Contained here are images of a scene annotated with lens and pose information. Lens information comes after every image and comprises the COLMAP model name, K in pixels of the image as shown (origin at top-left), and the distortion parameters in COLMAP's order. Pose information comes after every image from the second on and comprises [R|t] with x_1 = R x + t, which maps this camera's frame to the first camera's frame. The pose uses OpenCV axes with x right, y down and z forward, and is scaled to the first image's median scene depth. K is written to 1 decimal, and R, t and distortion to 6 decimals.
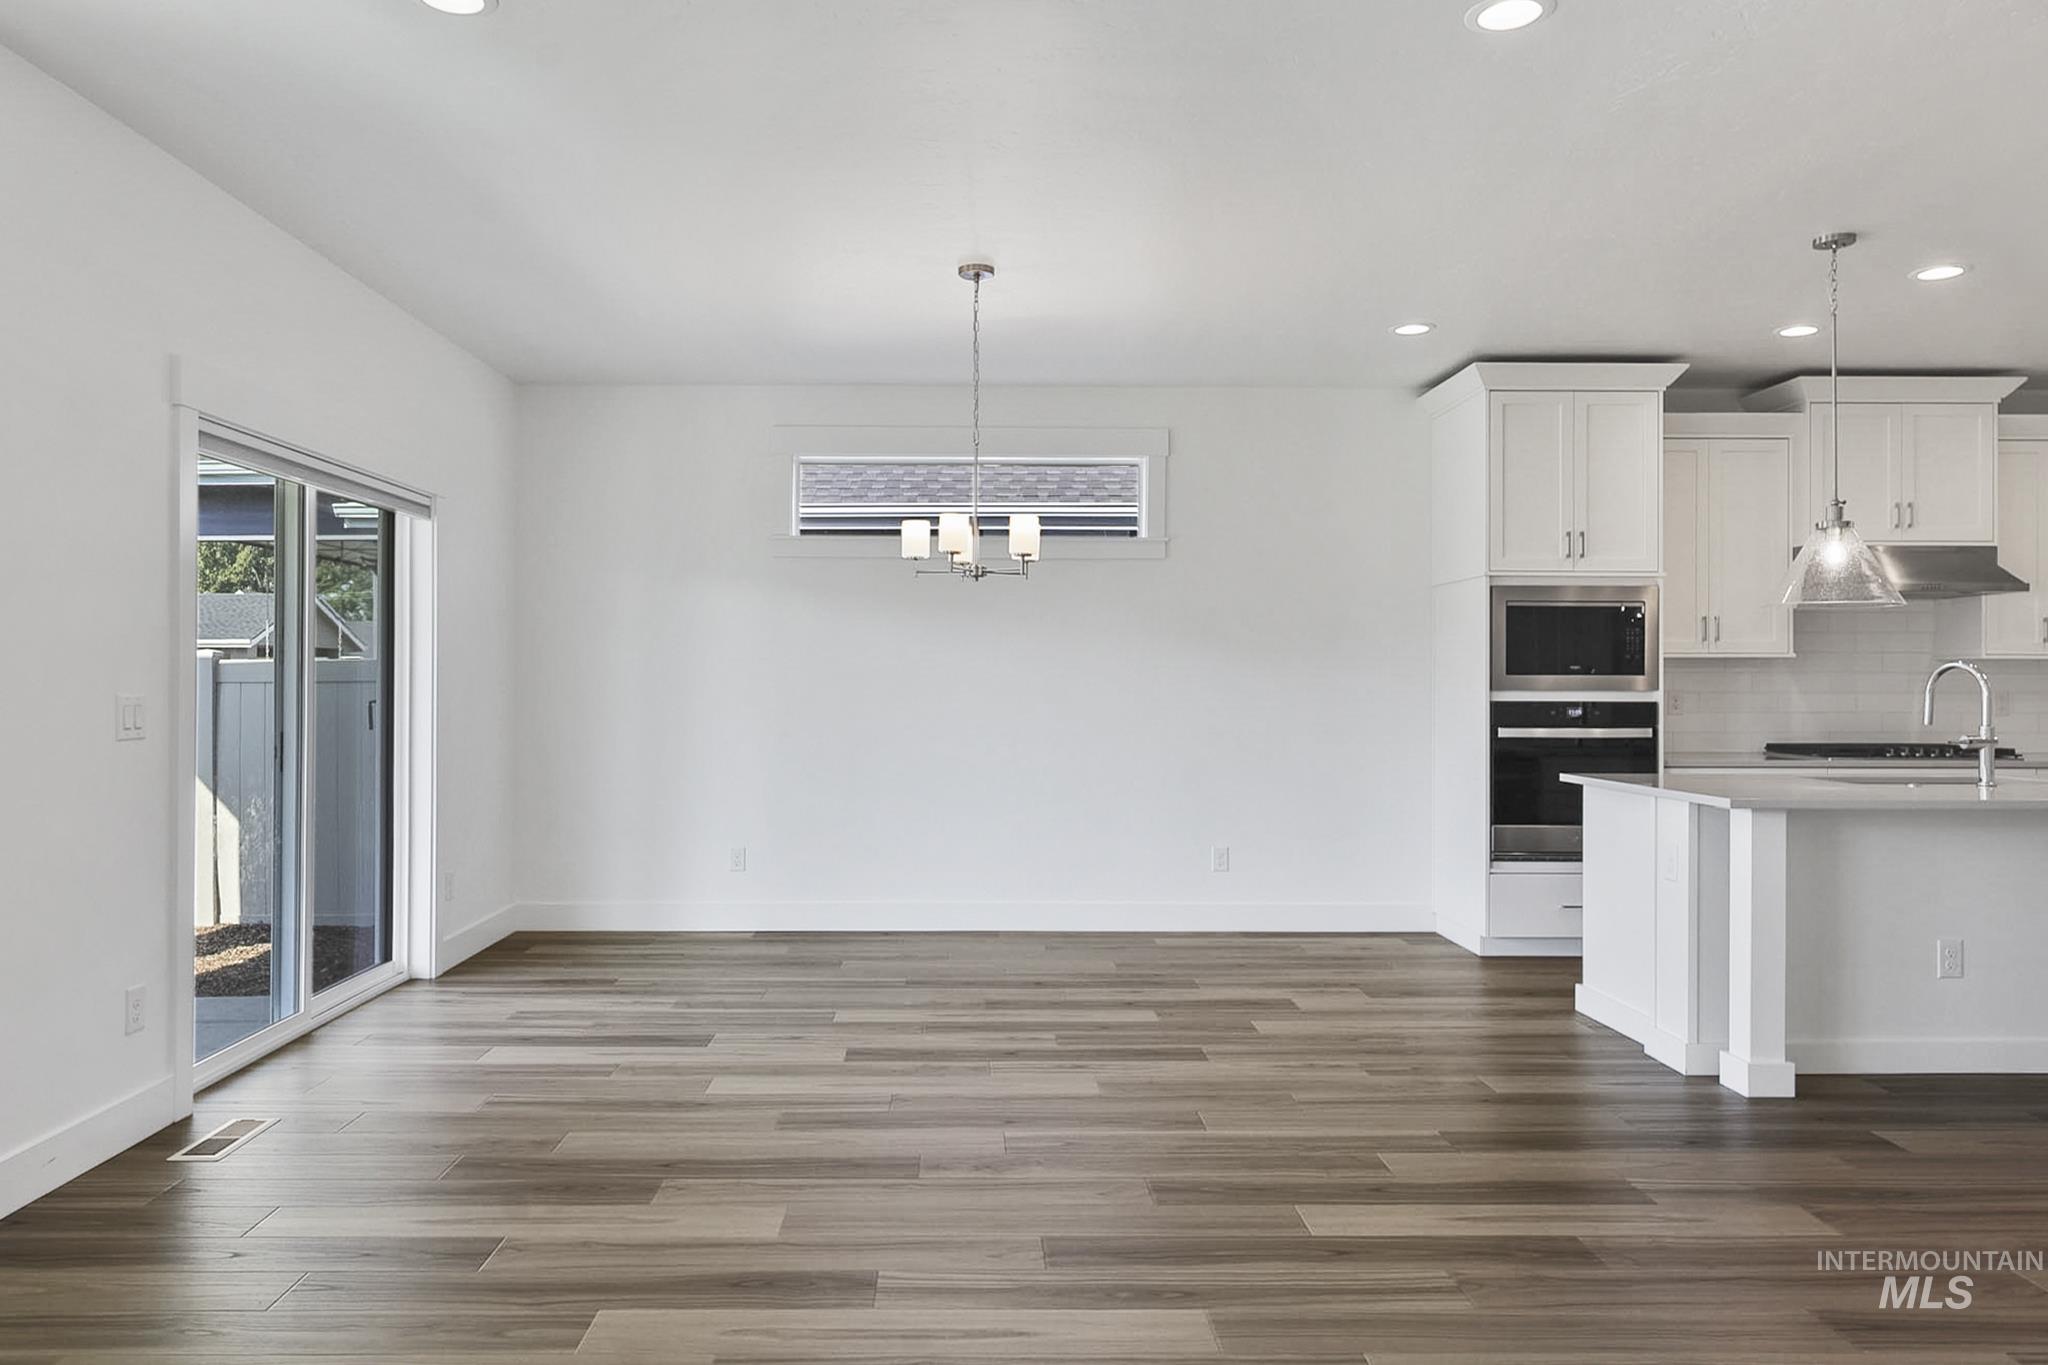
lens RADIAL K [[1357.2, 0, 975.9], [0, 1357.2, 675.8], [0, 0, 1]] dist [0.003155, -0.002527]
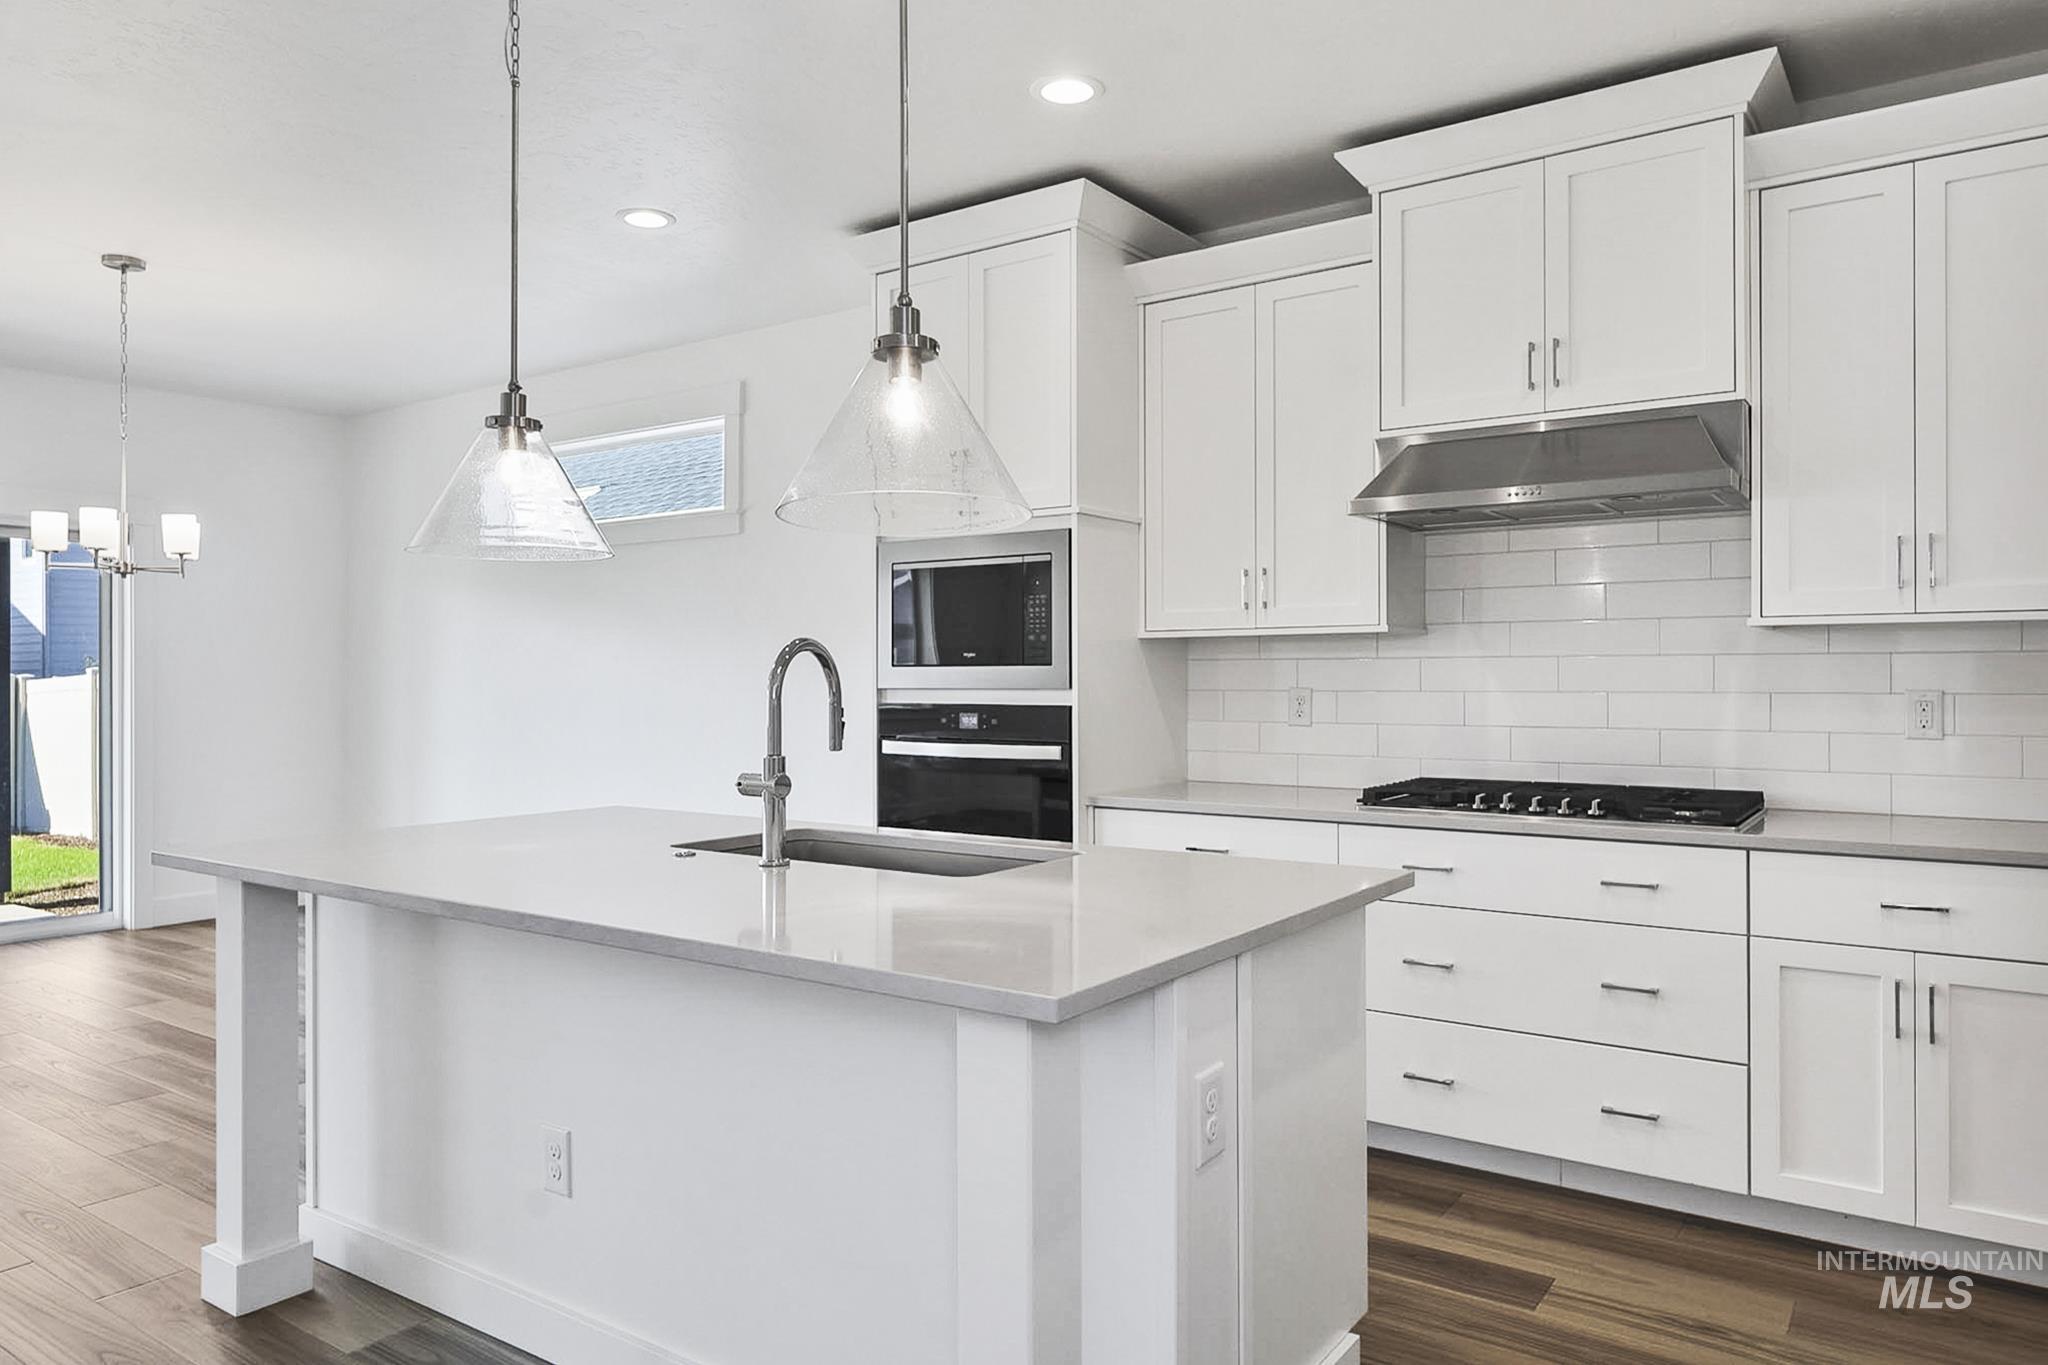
lens RADIAL K [[1338.4, 0, 1035.6], [0, 1338.4, 674.0], [0, 0, 1]] dist [0.001252, -0.000505]
pose [[0.813622, -0.005924, -0.581364, 0.976218], [0.007587, 0.999971, 0.000429, 0.003836], [0.581344, -0.004760, 0.813644, 0.528964]]
